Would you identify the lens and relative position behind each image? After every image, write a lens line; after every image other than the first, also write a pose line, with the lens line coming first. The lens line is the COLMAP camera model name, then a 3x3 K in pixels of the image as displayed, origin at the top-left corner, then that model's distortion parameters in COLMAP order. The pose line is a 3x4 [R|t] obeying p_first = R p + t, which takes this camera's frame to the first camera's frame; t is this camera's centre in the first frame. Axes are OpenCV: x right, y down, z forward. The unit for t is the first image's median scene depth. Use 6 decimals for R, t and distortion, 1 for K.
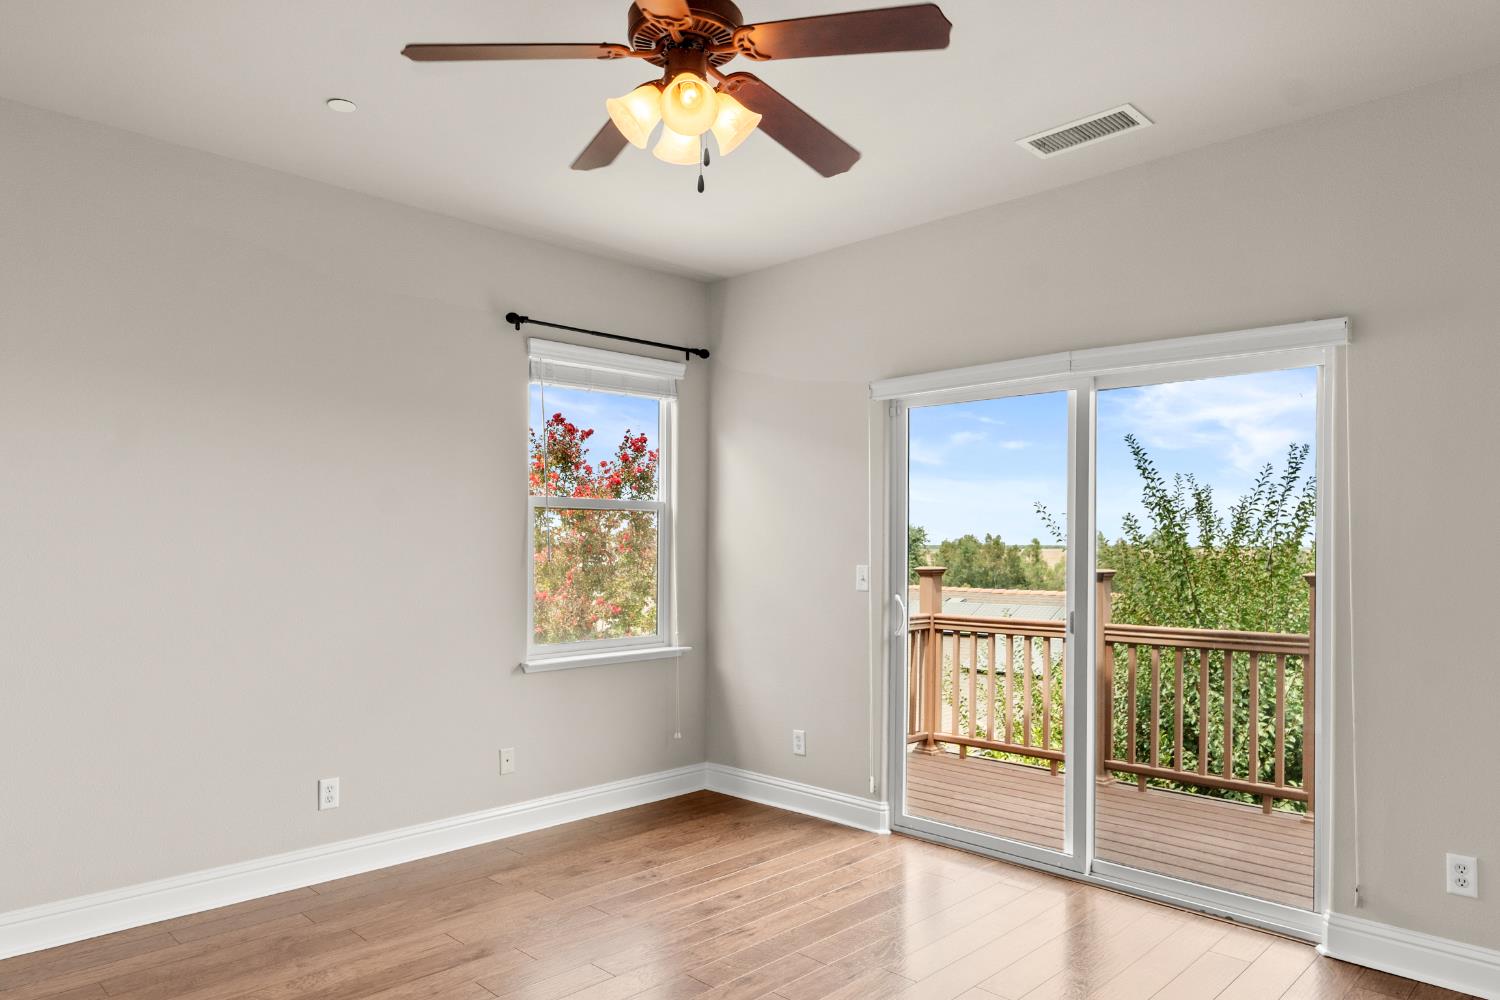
lens RADIAL K [[960.2, 0, 750.0], [0, 960.2, 500.0], [0, 0, 1]] dist [-0.029116, -0.002761]
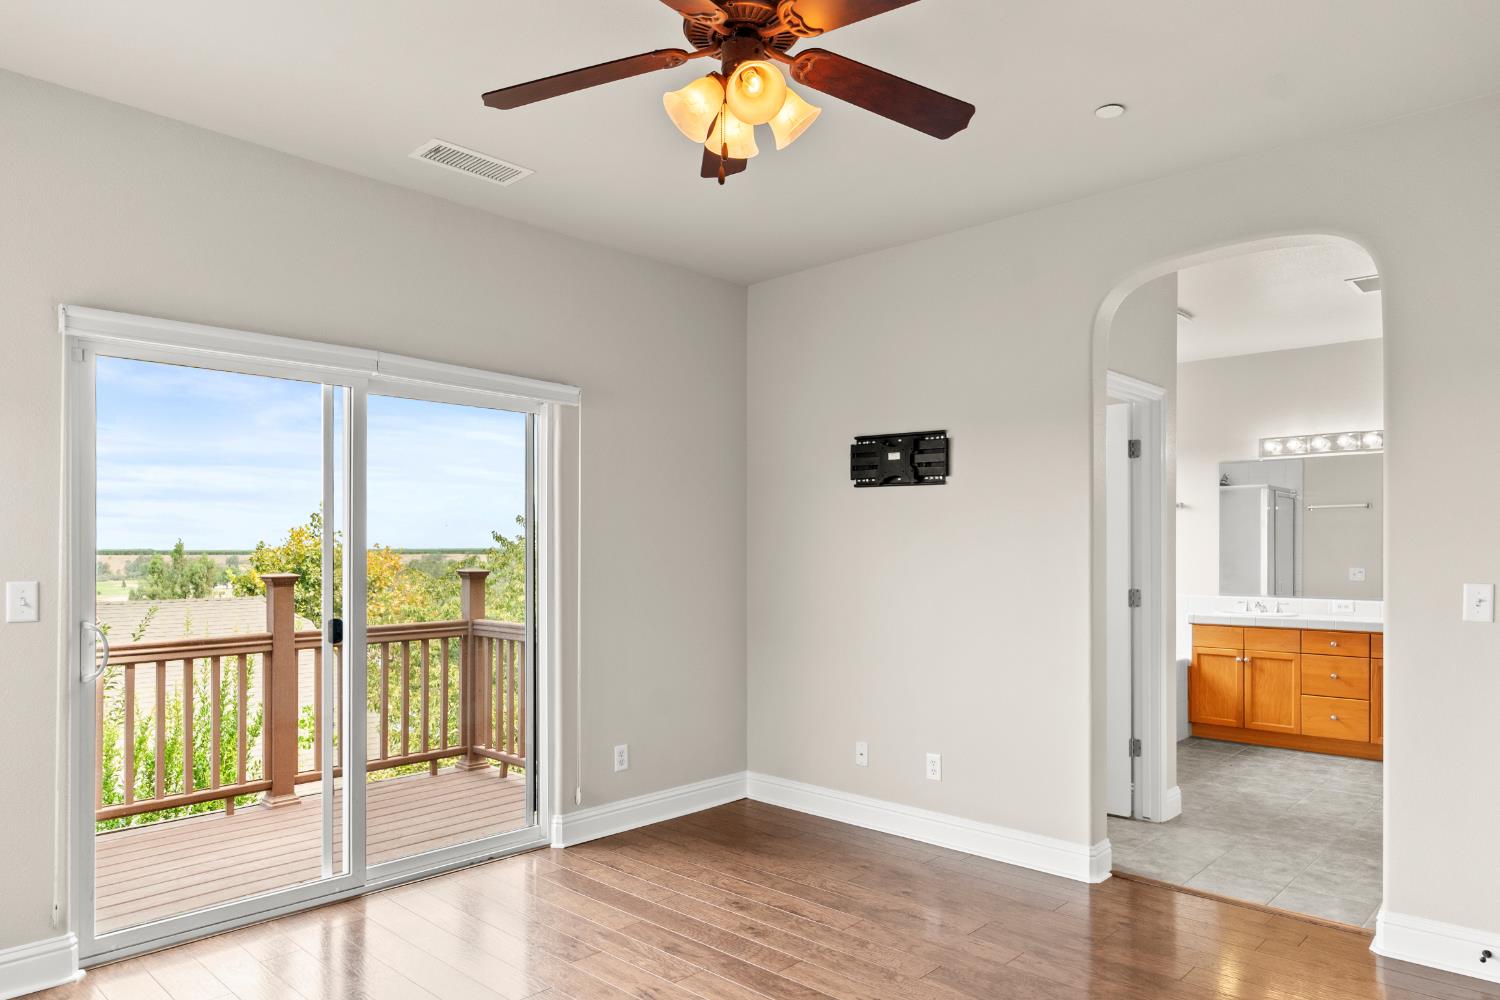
lens RADIAL K [[921.7, 0, 750.0], [0, 921.7, 500.0], [0, 0, 1]] dist [-0.001749, 0.002378]
pose [[-0.030292, 0.051746, 0.998201, -0.536284], [-0.043123, 0.997662, -0.053027, 0.026731], [-0.998610, -0.044652, -0.027989, 0.556525]]
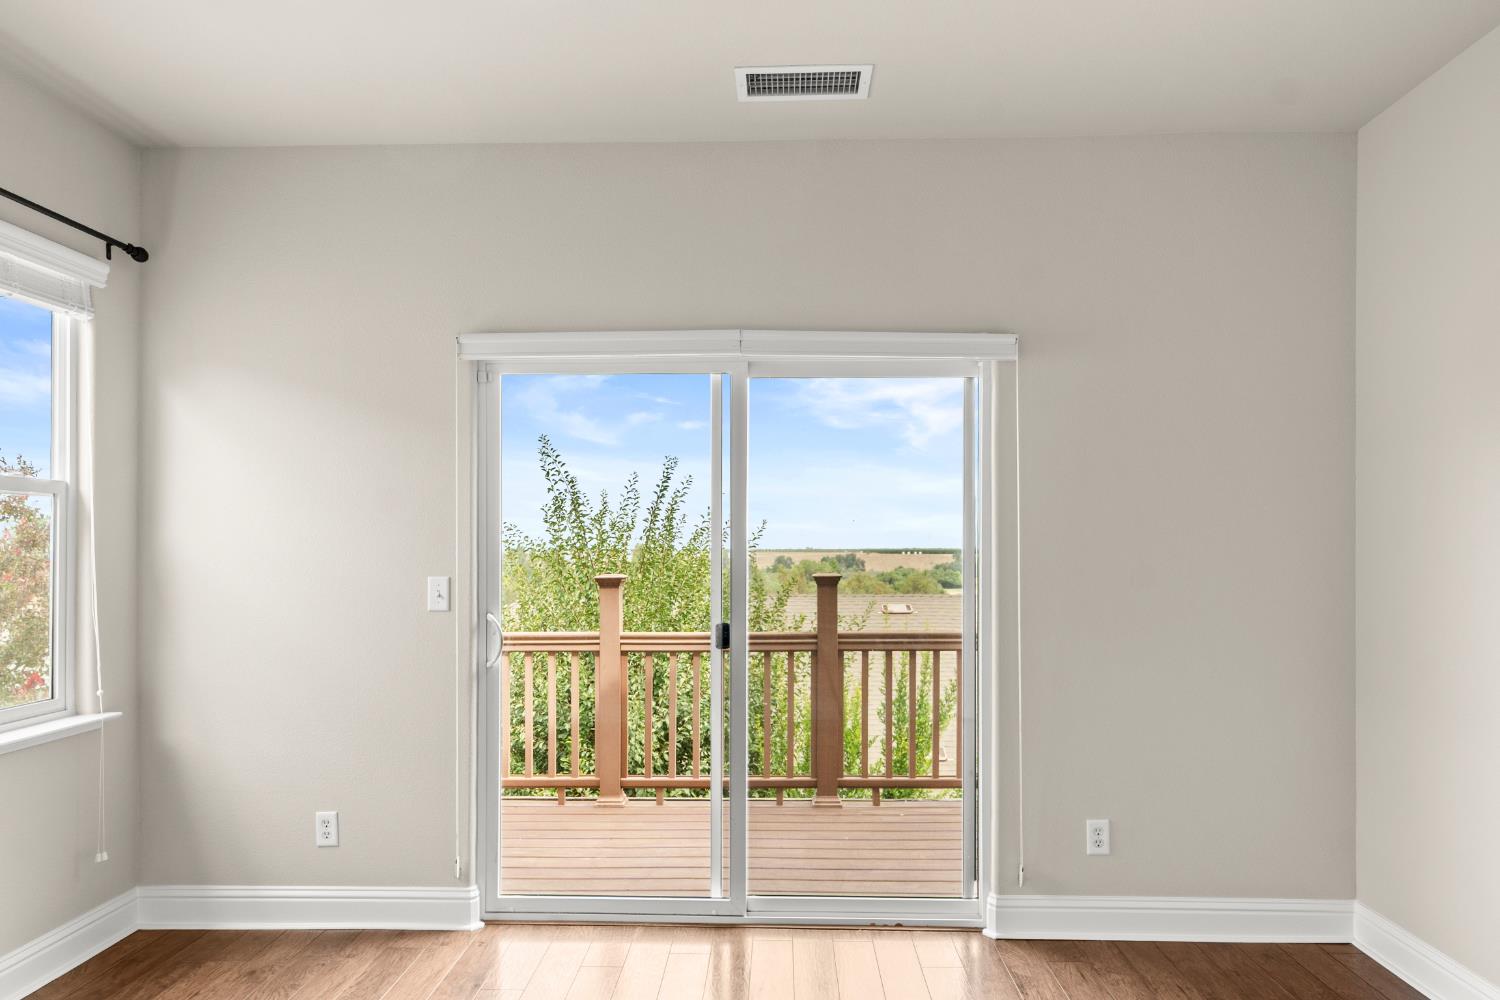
lens RADIAL K [[969.5, 0, 753.8], [0, 969.5, 511.7], [0, 0, 1]] dist [-0.000404, -0.001221]
pose [[0.721143, 0.022884, 0.692408, -0.240266], [-0.028029, 0.999600, -0.003845, 0.014423], [-0.692219, -0.016635, 0.721496, 0.294110]]
